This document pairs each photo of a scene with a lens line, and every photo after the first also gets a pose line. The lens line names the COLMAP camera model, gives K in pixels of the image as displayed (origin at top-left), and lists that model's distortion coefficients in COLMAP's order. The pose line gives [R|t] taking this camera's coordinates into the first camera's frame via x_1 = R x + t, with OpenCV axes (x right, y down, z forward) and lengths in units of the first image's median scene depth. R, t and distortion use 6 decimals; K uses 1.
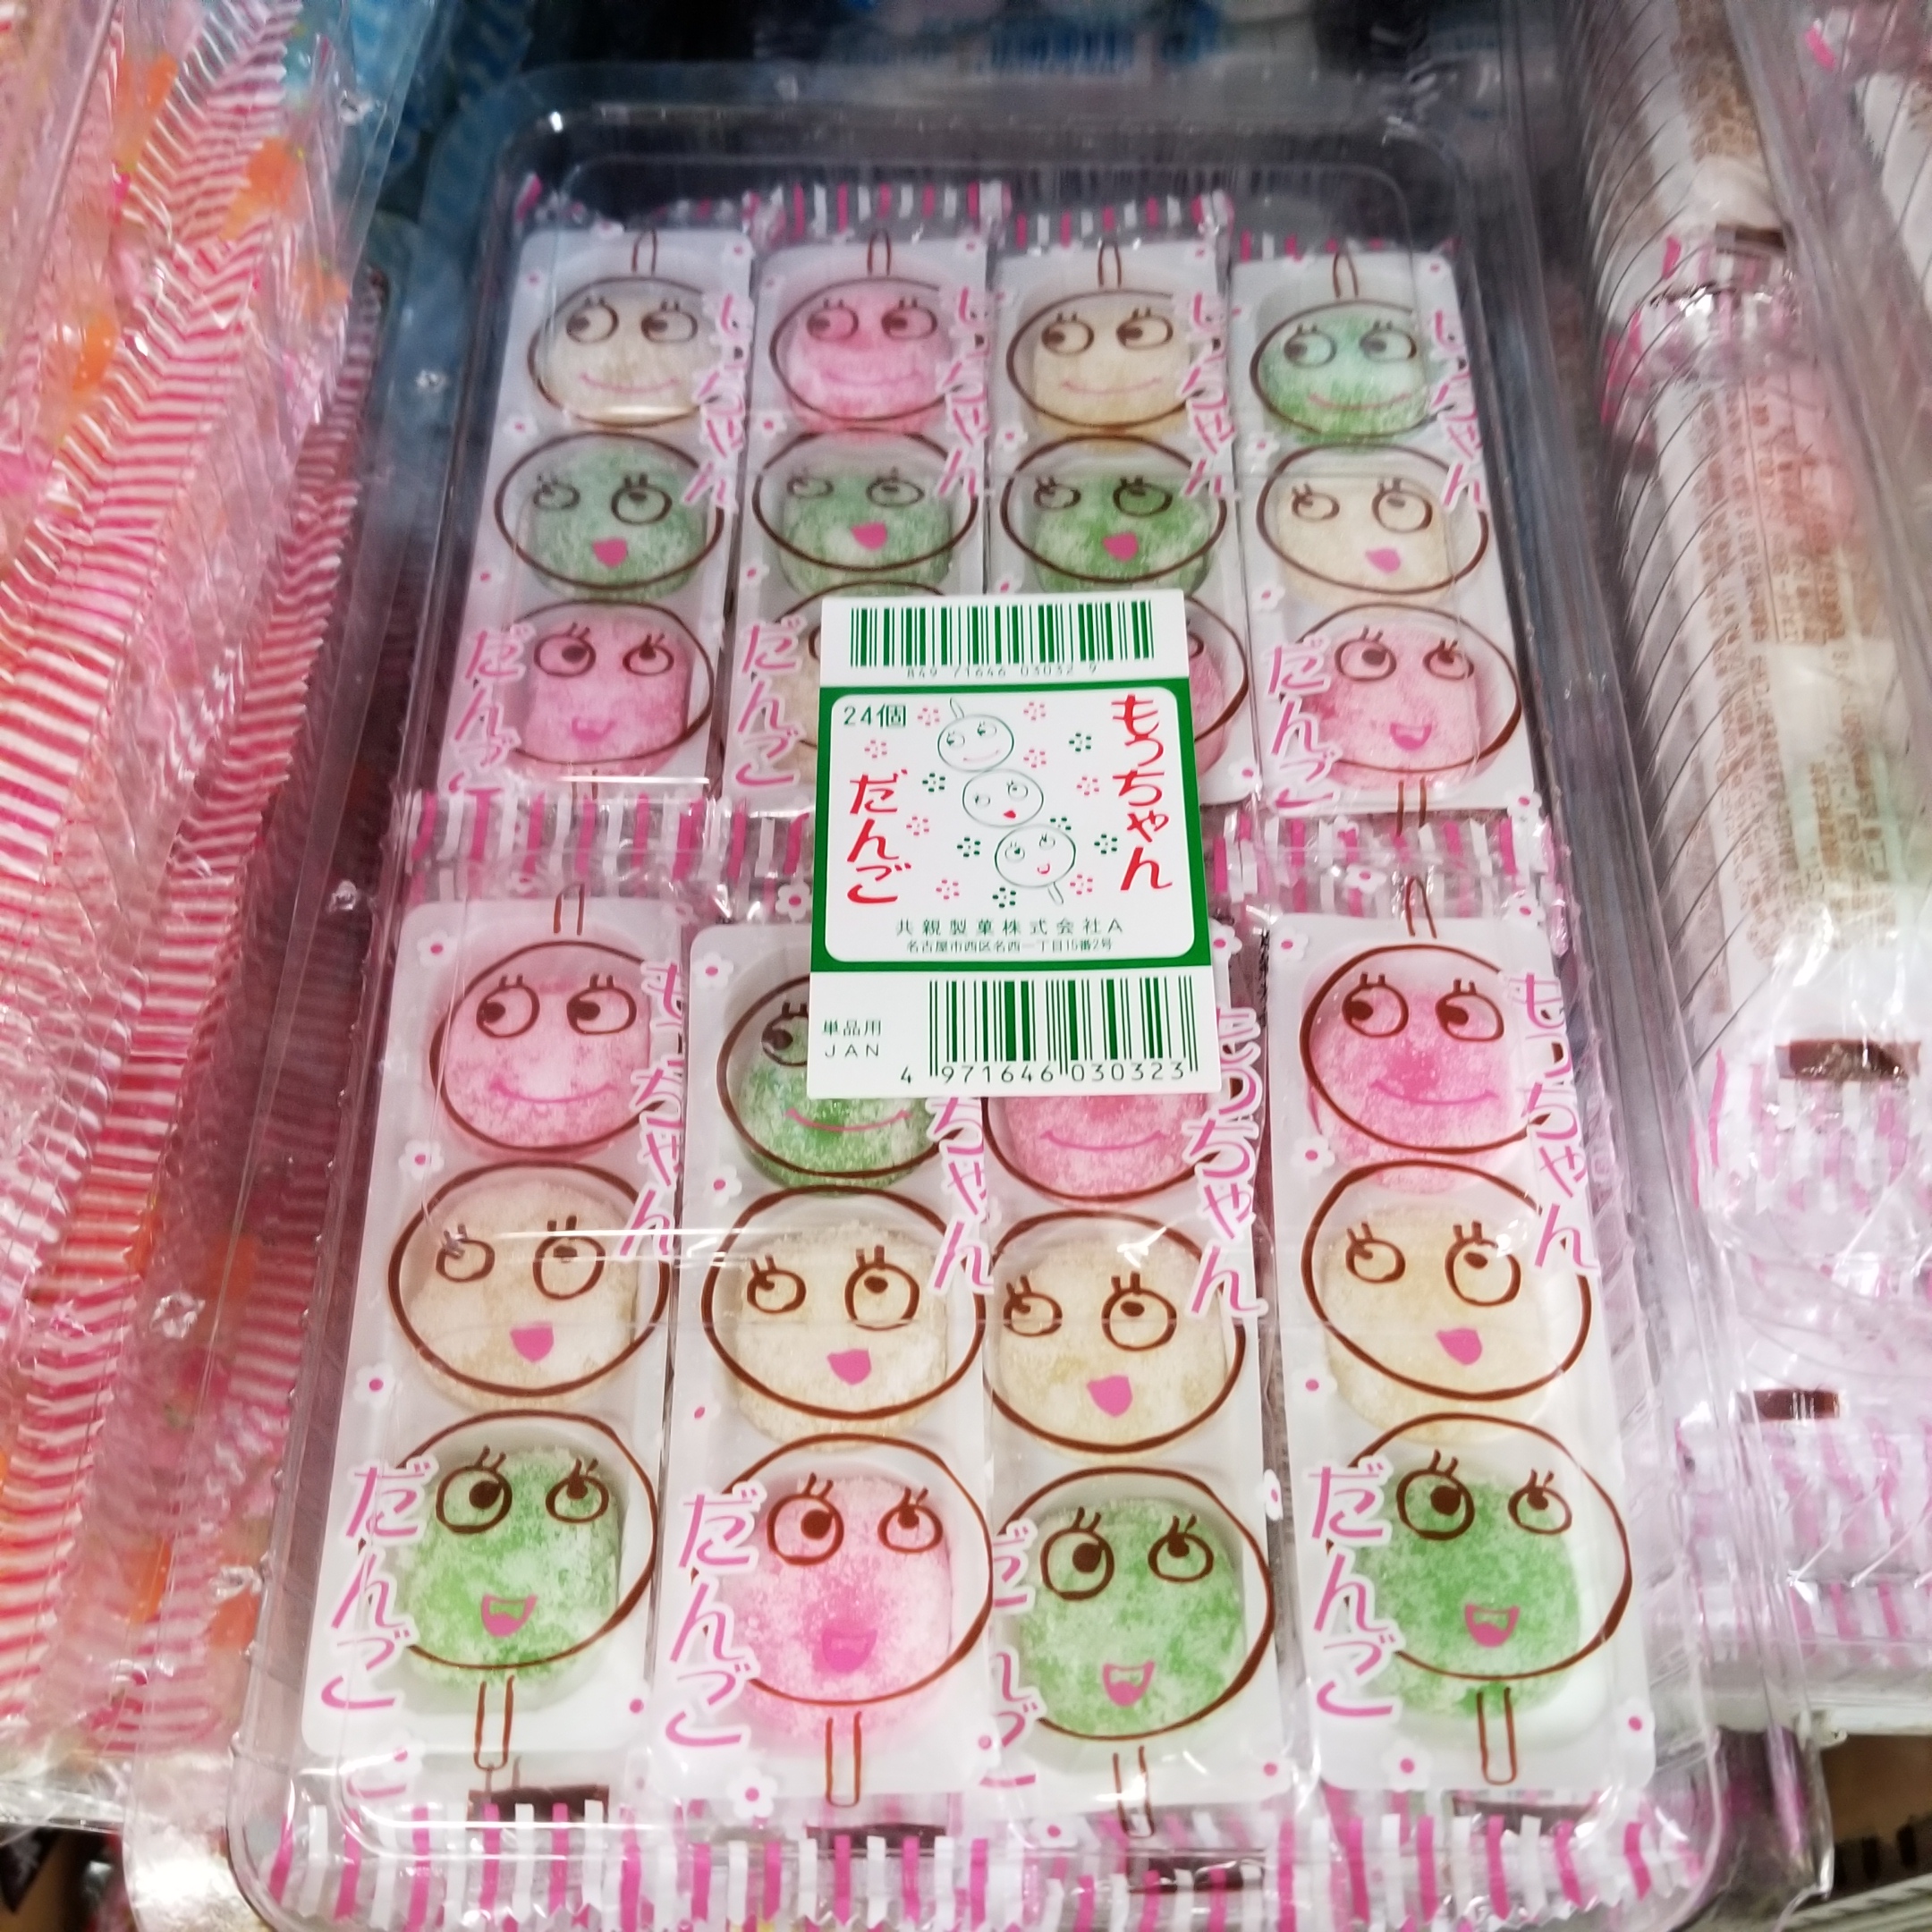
lens RADIAL K [[2129.6, 0, 964.6], [0, 2129.6, 1001.2], [0, 0, 1]] dist [0.138075, -0.395321]
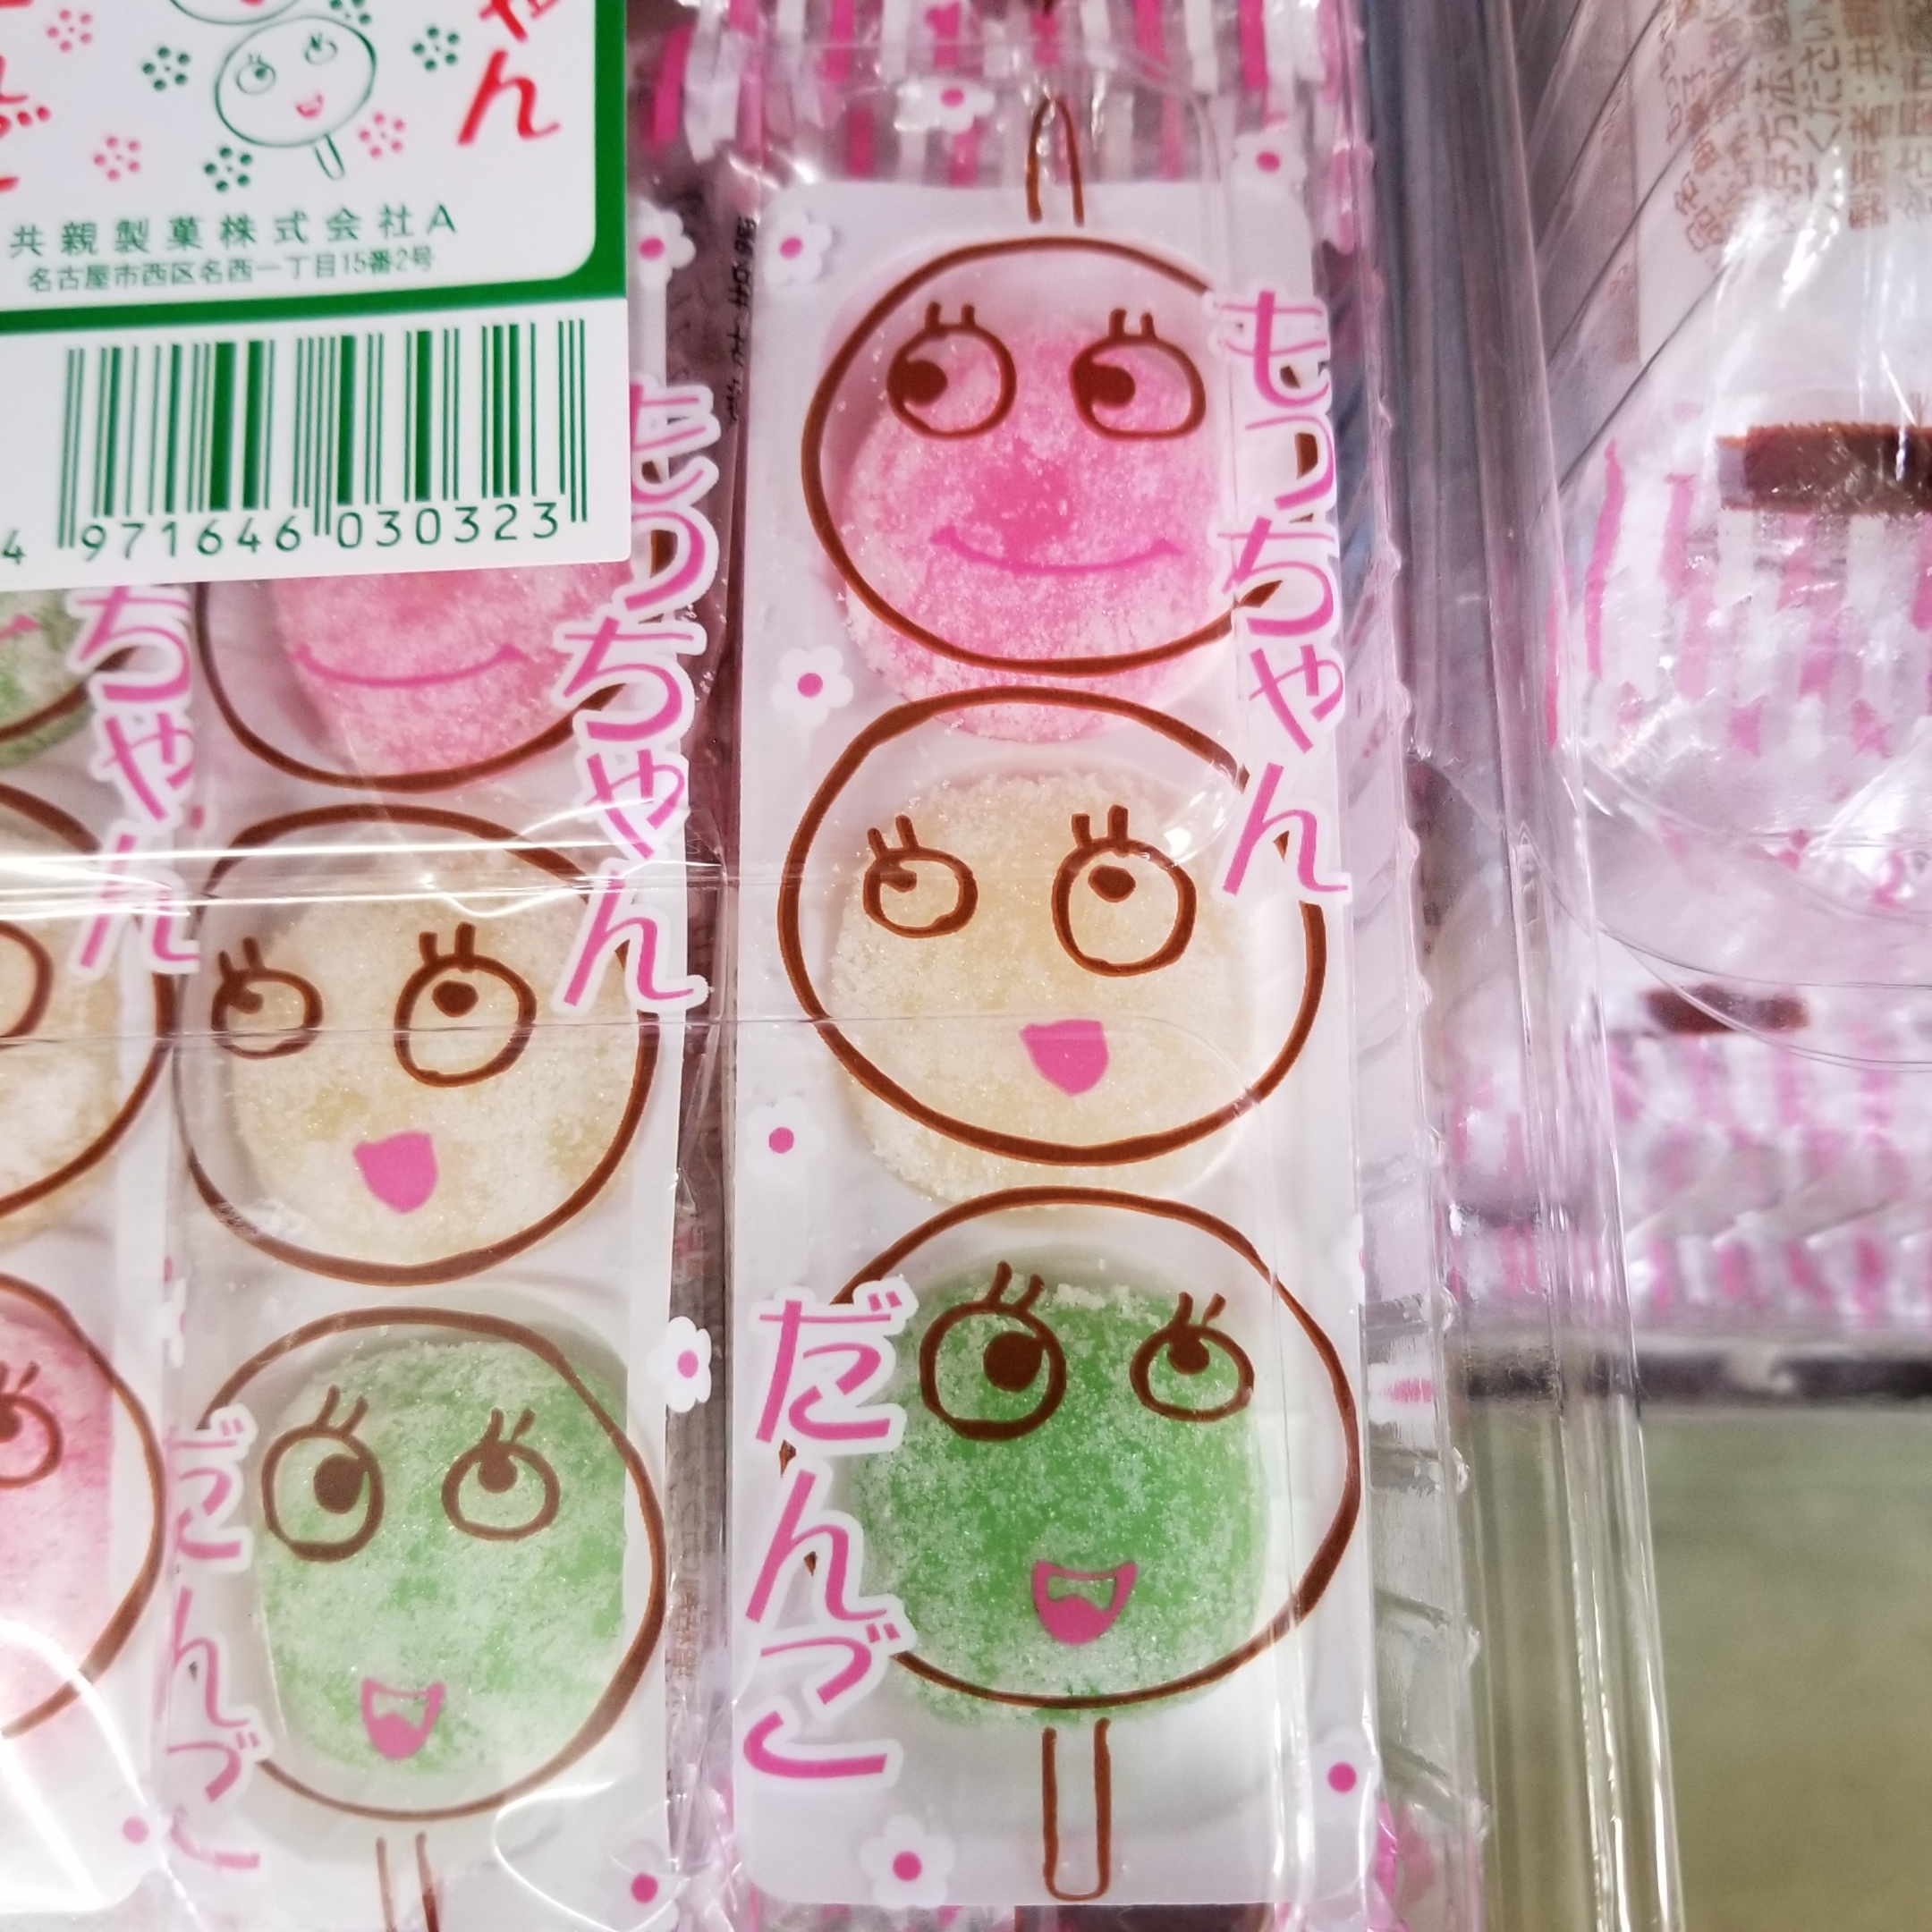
lens RADIAL K [[2129.6, 0, 964.6], [0, 2129.6, 1001.2], [0, 0, 1]] dist [0.138075, -0.395321]
pose [[0.999462, -0.028244, -0.016660, 0.203847], [0.031915, 0.954507, 0.296476, -0.006269], [0.007528, -0.296849, 0.954895, 0.482127]]
